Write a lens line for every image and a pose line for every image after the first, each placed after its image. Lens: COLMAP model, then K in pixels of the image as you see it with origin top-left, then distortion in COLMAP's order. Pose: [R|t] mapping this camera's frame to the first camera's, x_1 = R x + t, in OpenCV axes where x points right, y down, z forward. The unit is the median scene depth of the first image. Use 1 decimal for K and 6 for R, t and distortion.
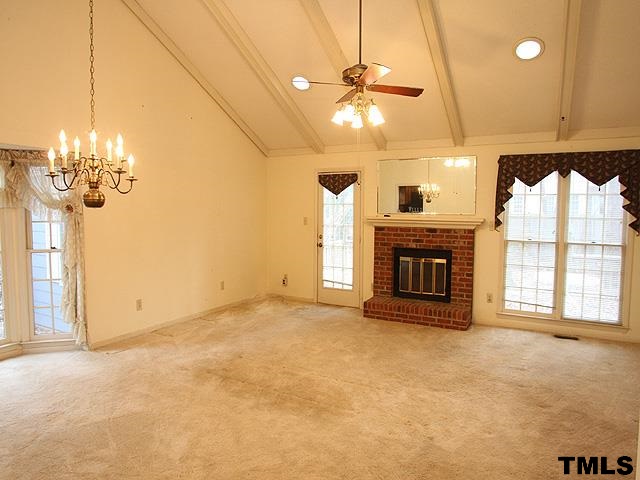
lens RADIAL K [[411.9, 0, 311.8], [0, 411.9, 236.5], [0, 0, 1]] dist [-0.051932, 0.001394]
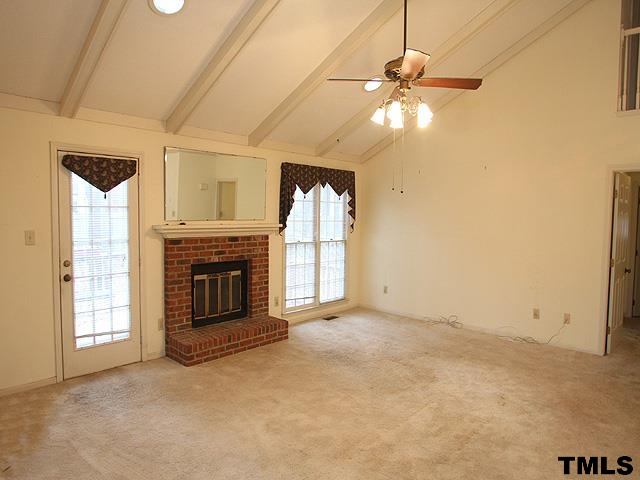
lens RADIAL K [[411.9, 0, 311.8], [0, 411.9, 236.5], [0, 0, 1]] dist [-0.051932, 0.001394]
pose [[0.260405, -0.056027, 0.963872, -0.511666], [0.058960, 0.997374, 0.042046, -0.048106], [-0.963697, 0.045881, 0.263025, 0.628319]]
